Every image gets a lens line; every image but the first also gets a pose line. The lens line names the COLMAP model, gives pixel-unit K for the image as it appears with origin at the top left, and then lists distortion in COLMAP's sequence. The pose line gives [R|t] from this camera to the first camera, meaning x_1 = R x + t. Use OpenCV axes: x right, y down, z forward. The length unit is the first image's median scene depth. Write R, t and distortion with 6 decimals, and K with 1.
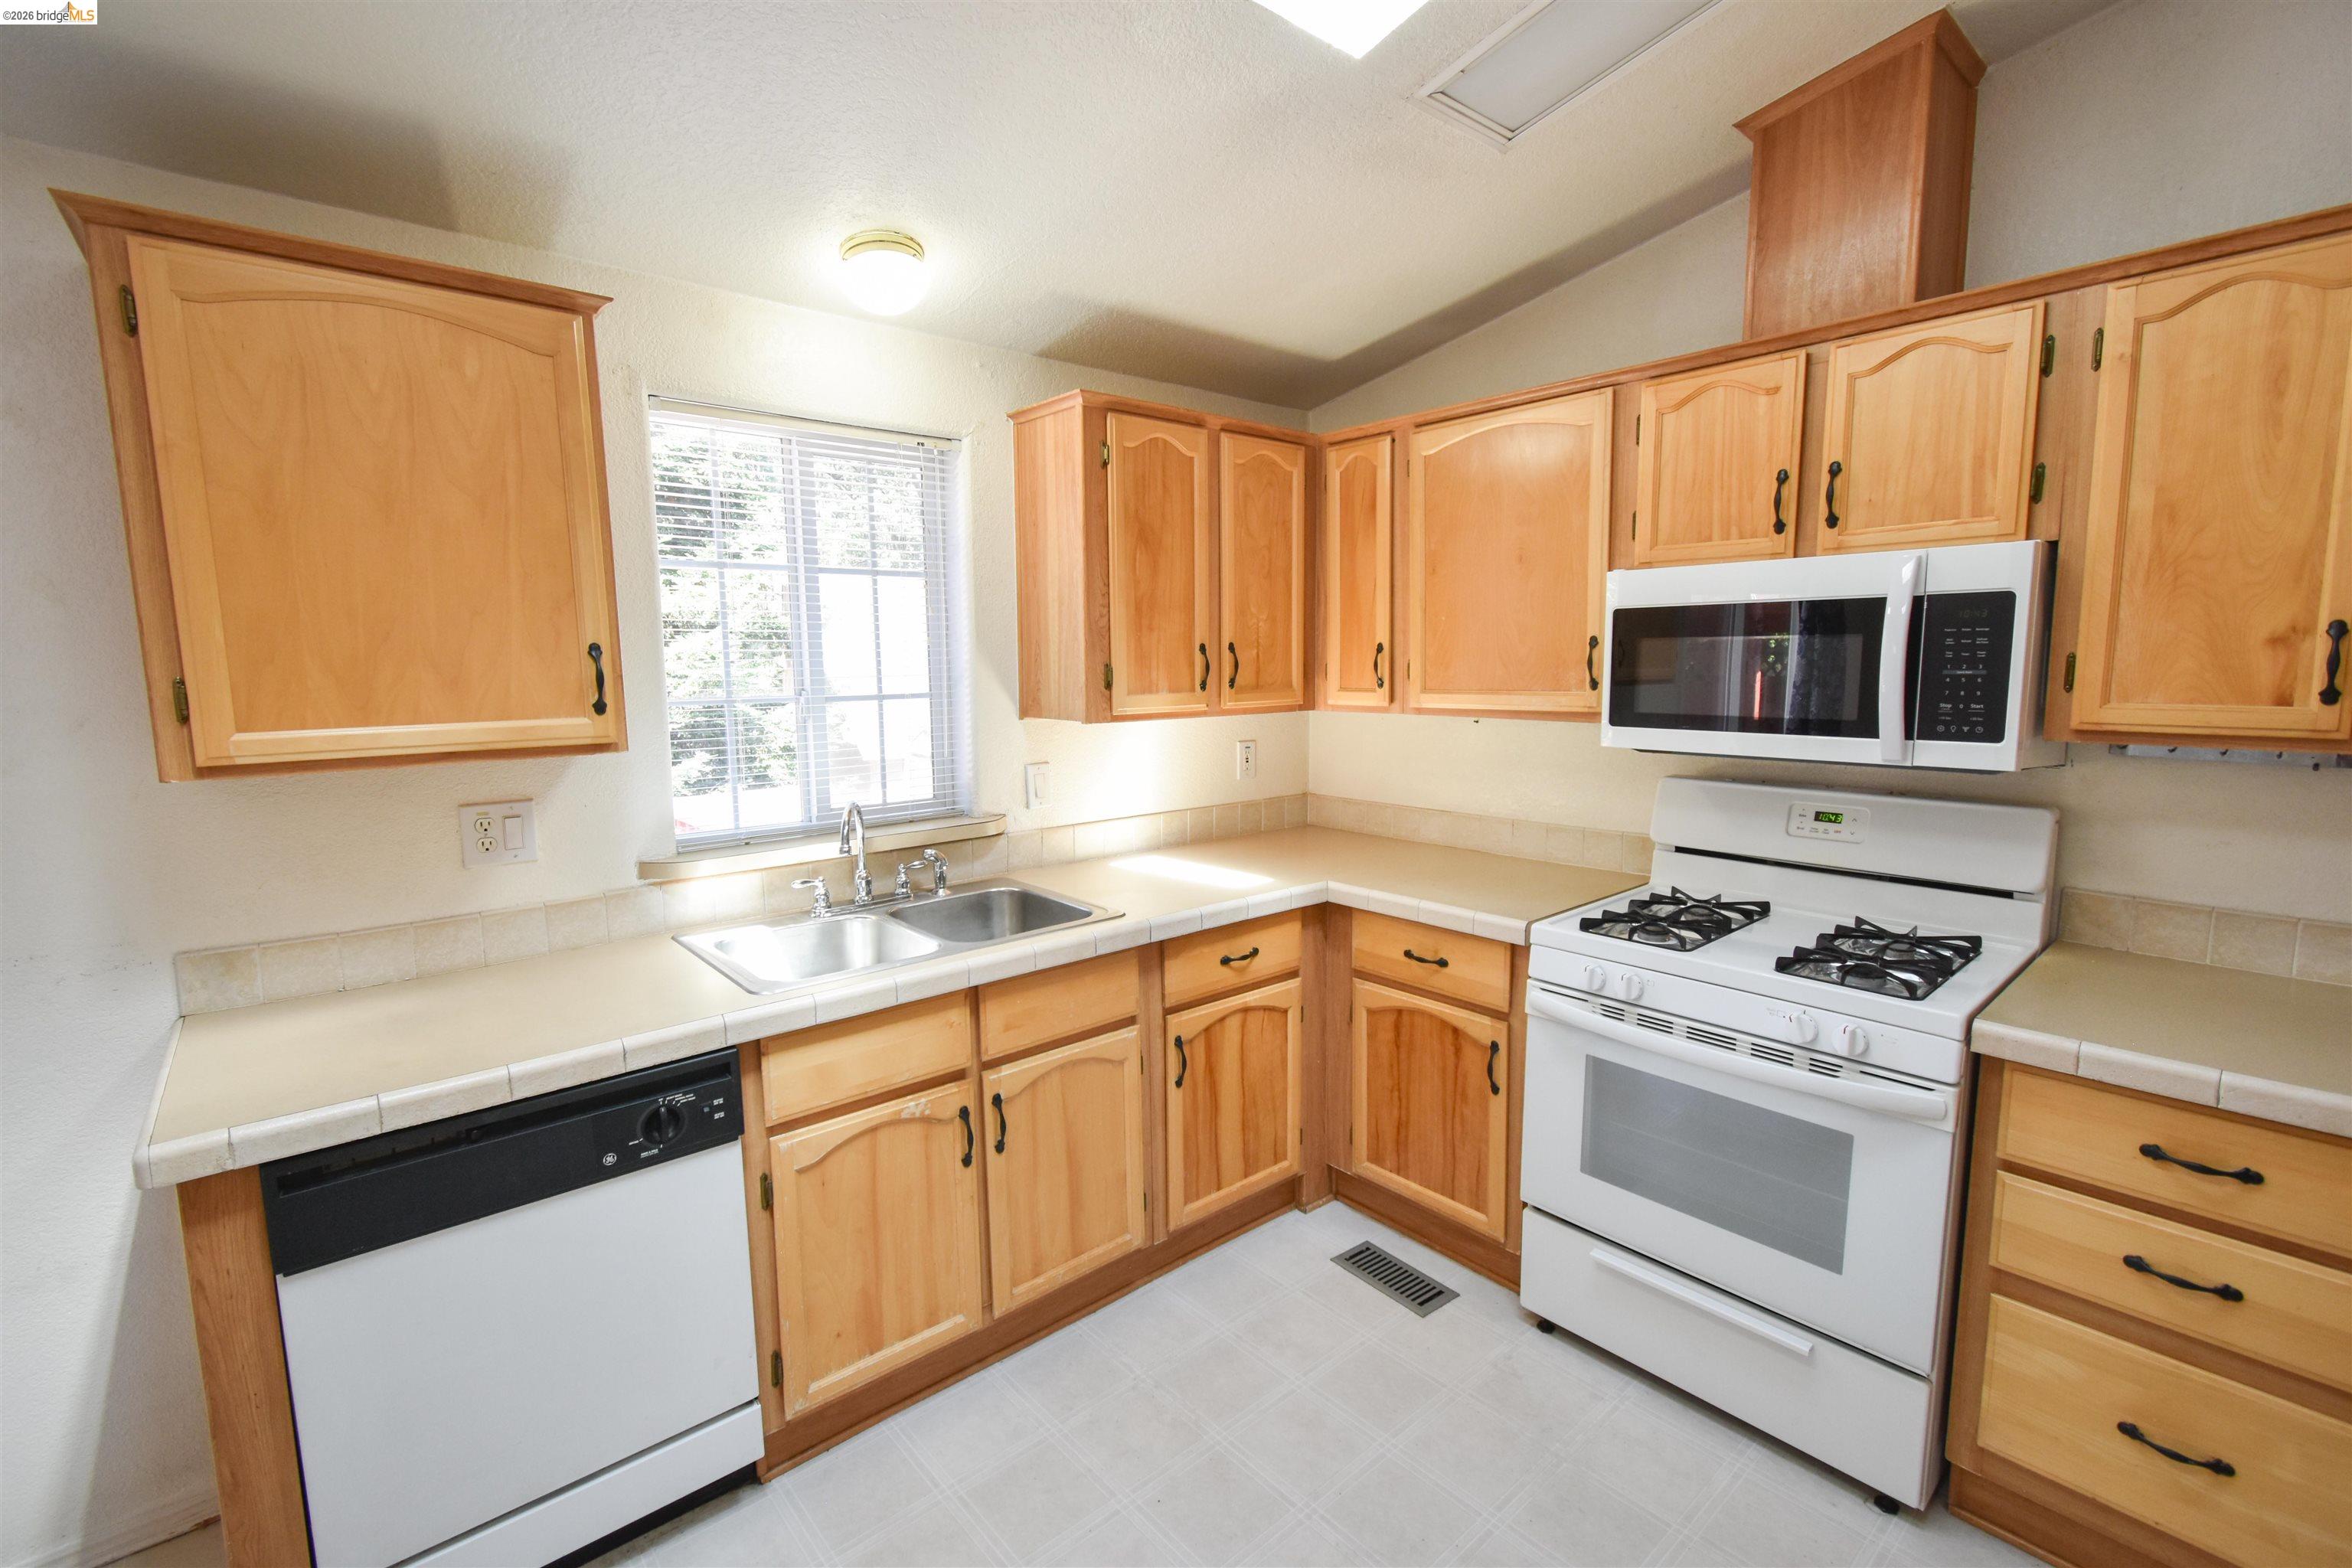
lens RADIAL K [[1024.1, 0, 1176.8], [0, 1024.1, 785.8], [0, 0, 1]] dist [-0.002347, -0.002035]
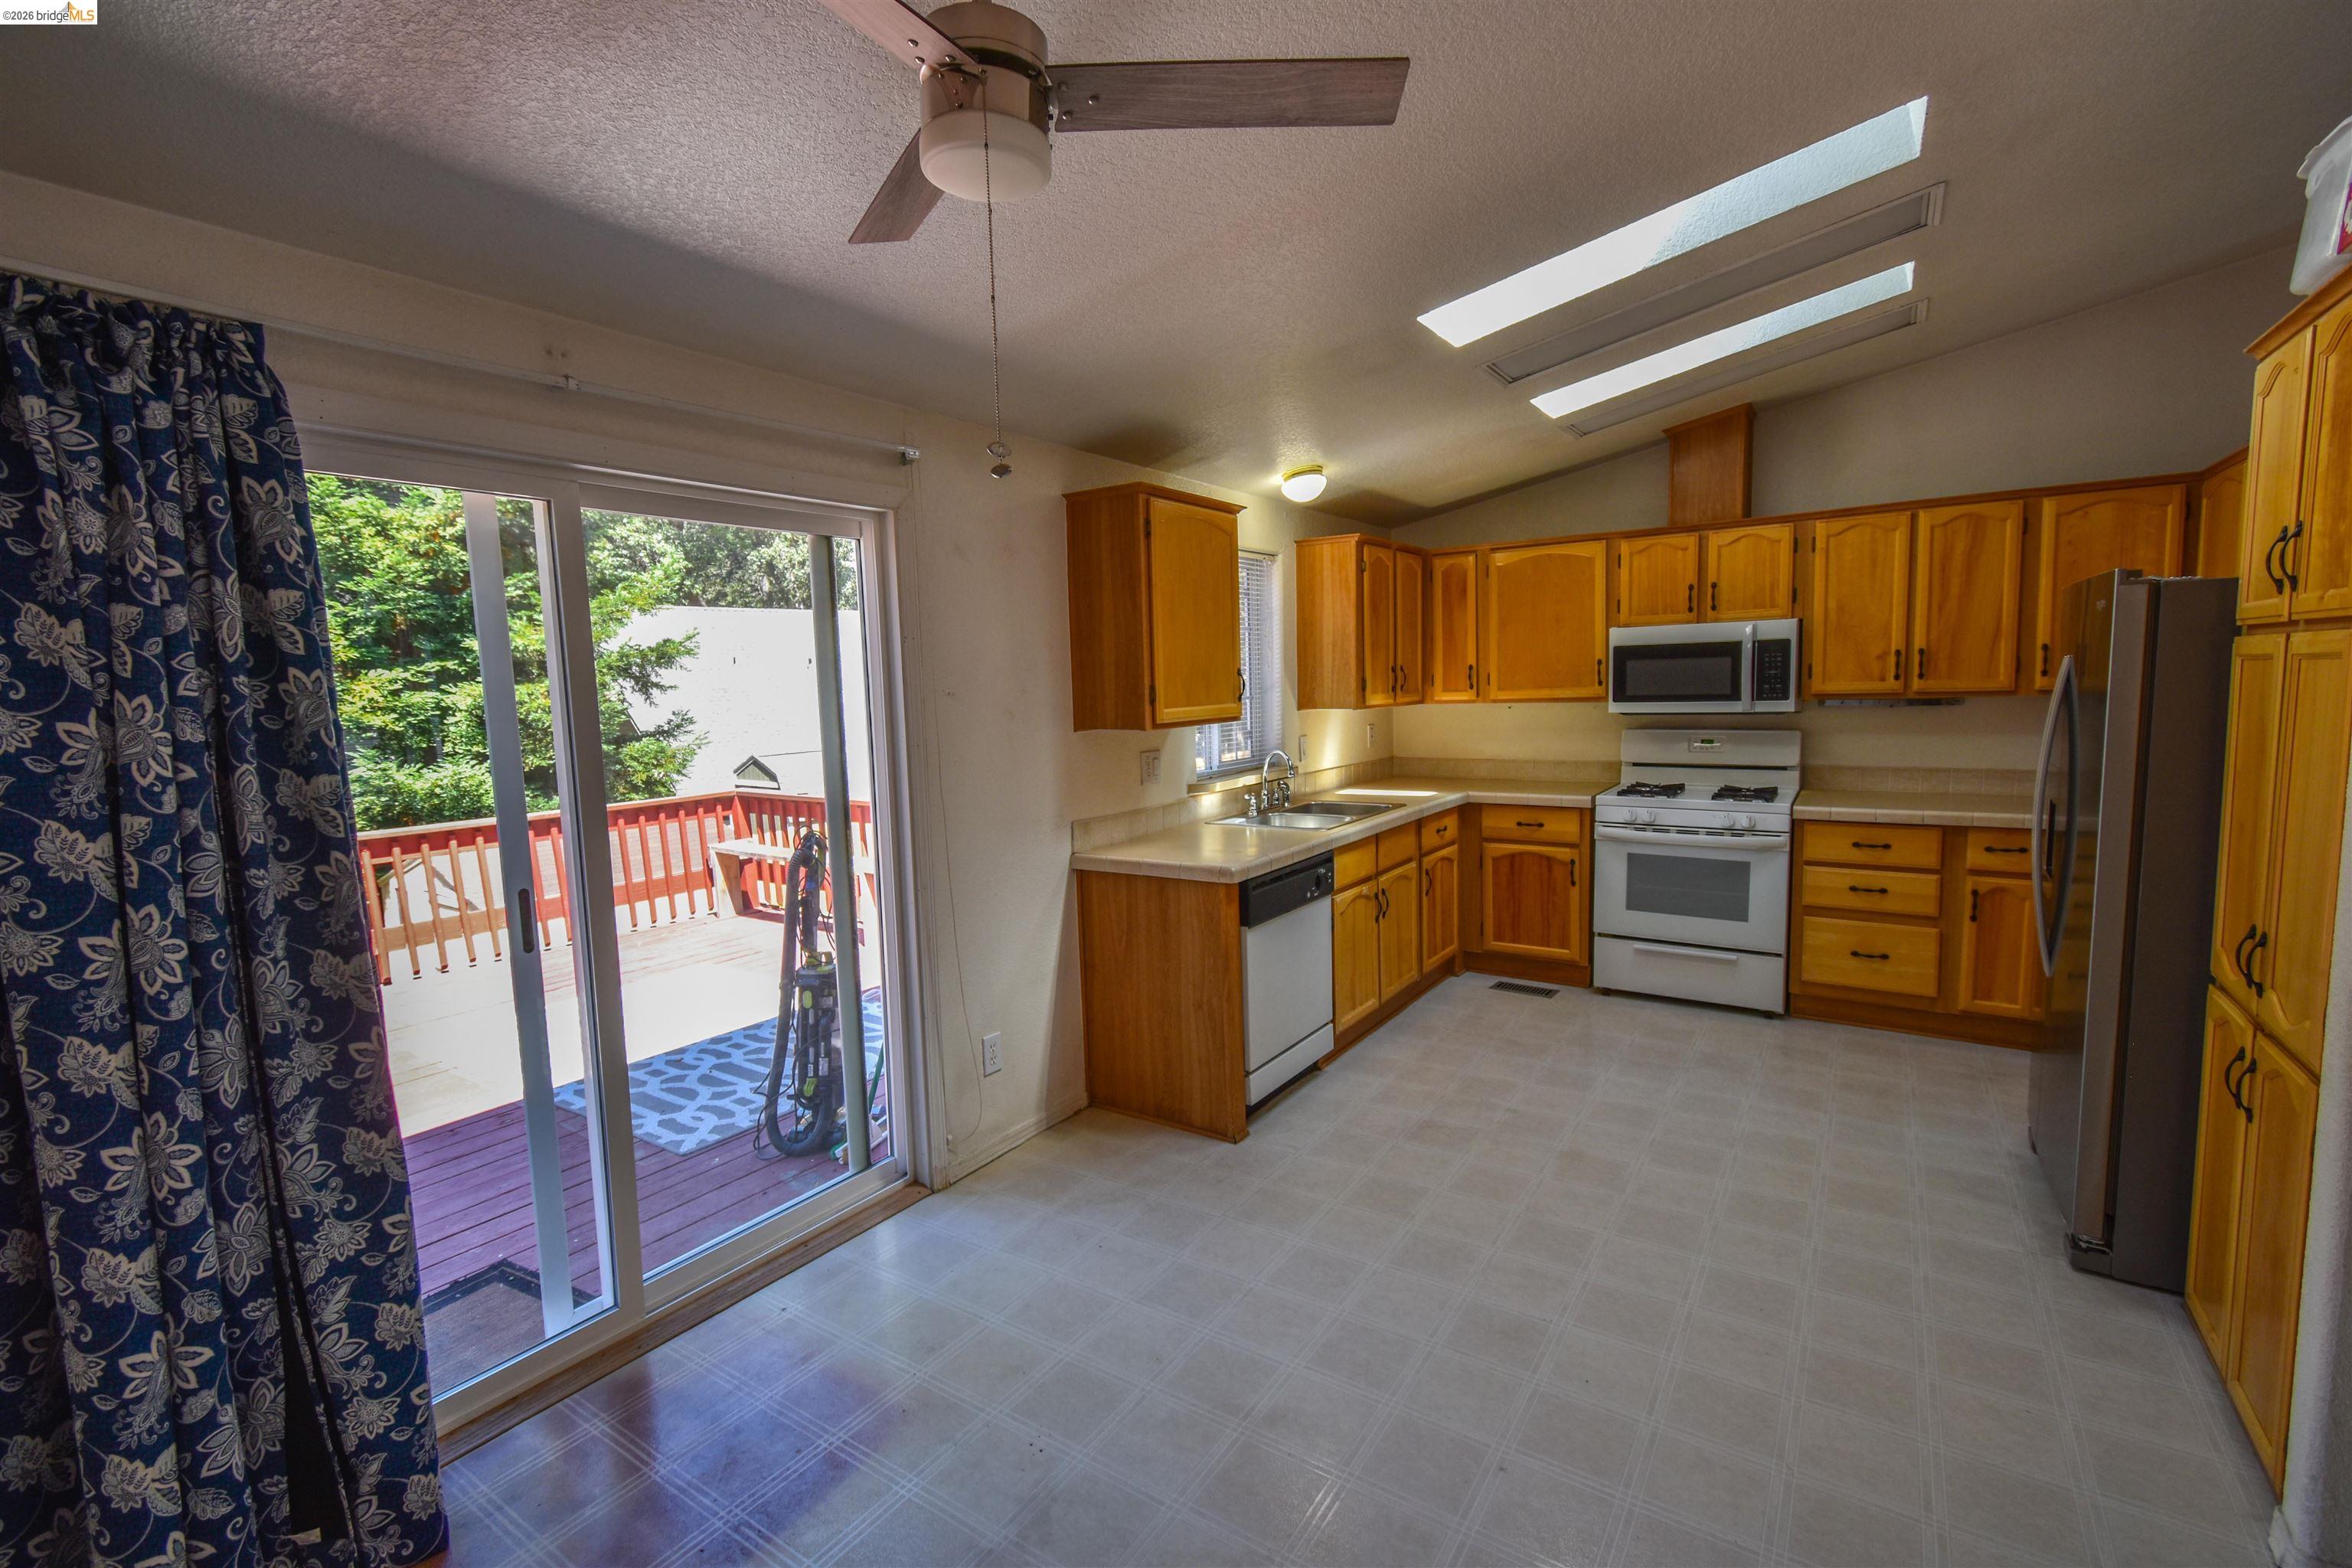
lens RADIAL K [[1024.1, 0, 1176.0], [0, 1024.1, 784.7], [0, 0, 1]] dist [-0.002347, -0.002035]
pose [[0.966444, -0.043616, 0.253149, -1.075738], [0.050584, 0.998497, -0.021080, 0.119162], [-0.251849, 0.033178, 0.967198, -0.863730]]
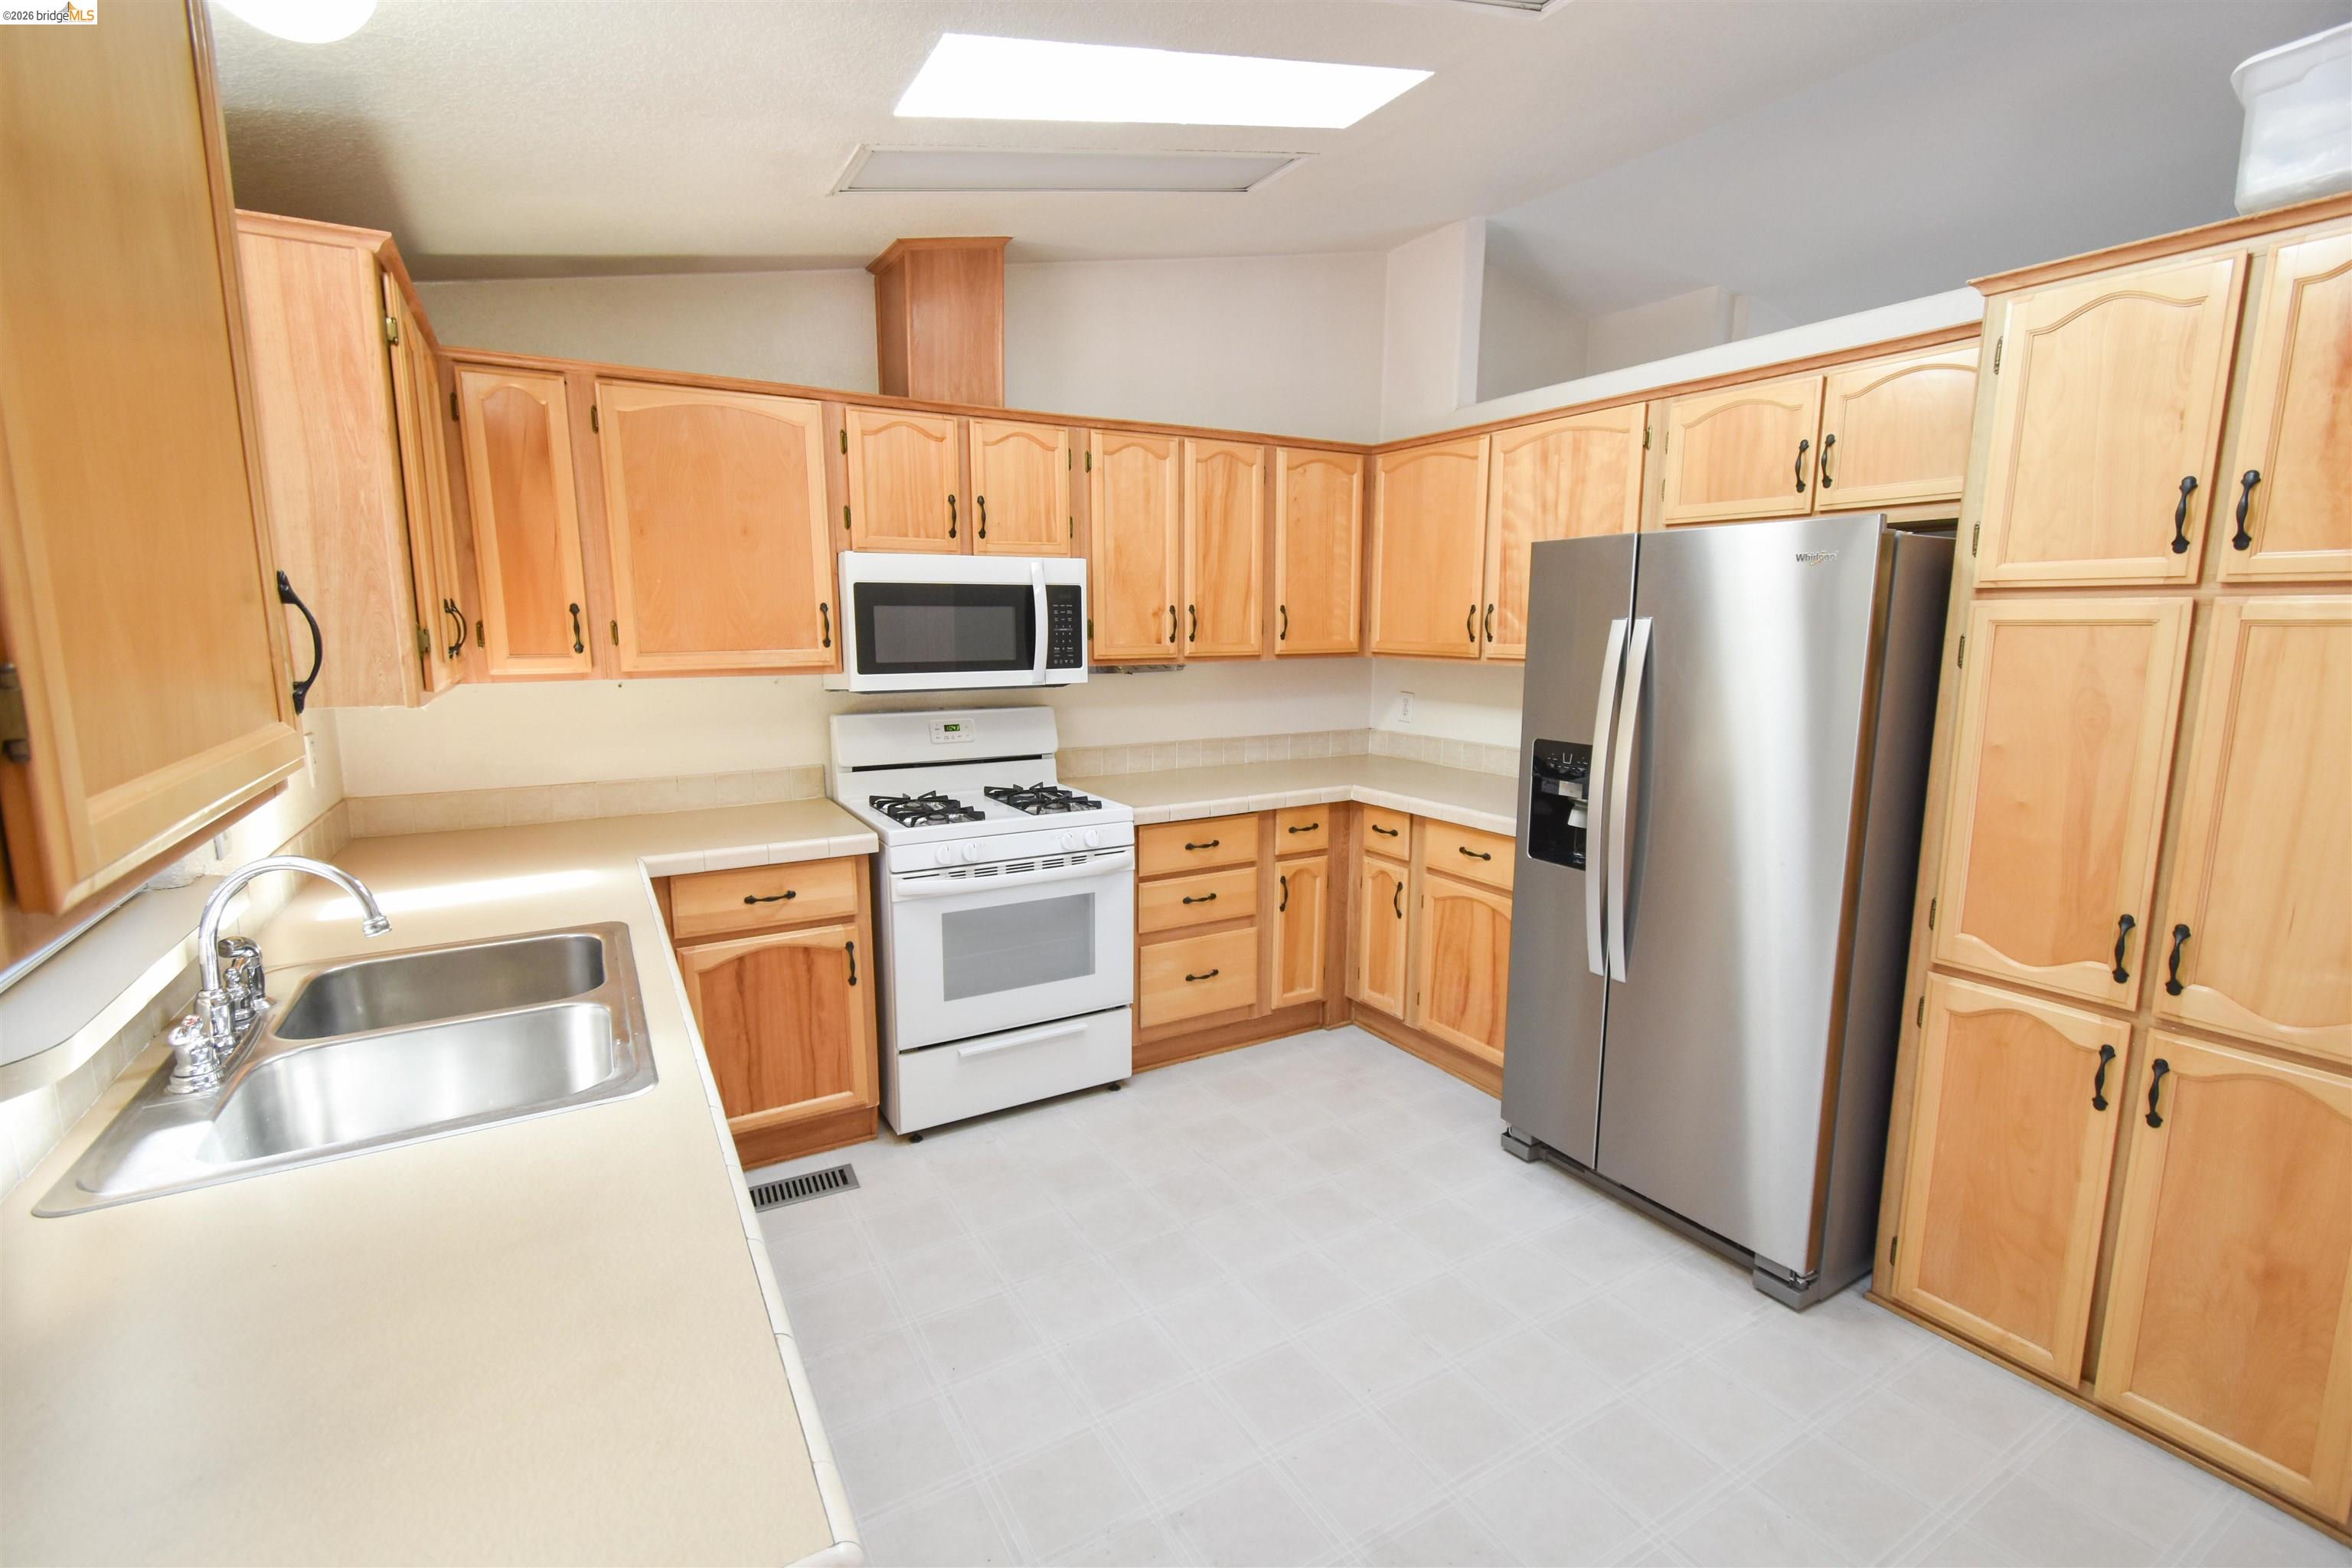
lens RADIAL K [[1024.1, 0, 1164.8], [0, 1024.1, 783.2], [0, 0, 1]] dist [-0.002347, -0.002035]
pose [[0.181965, -0.145966, 0.972411, -0.856009], [0.121189, 0.984710, 0.125134, -0.042859], [-0.975808, 0.095076, 0.196872, 0.435546]]
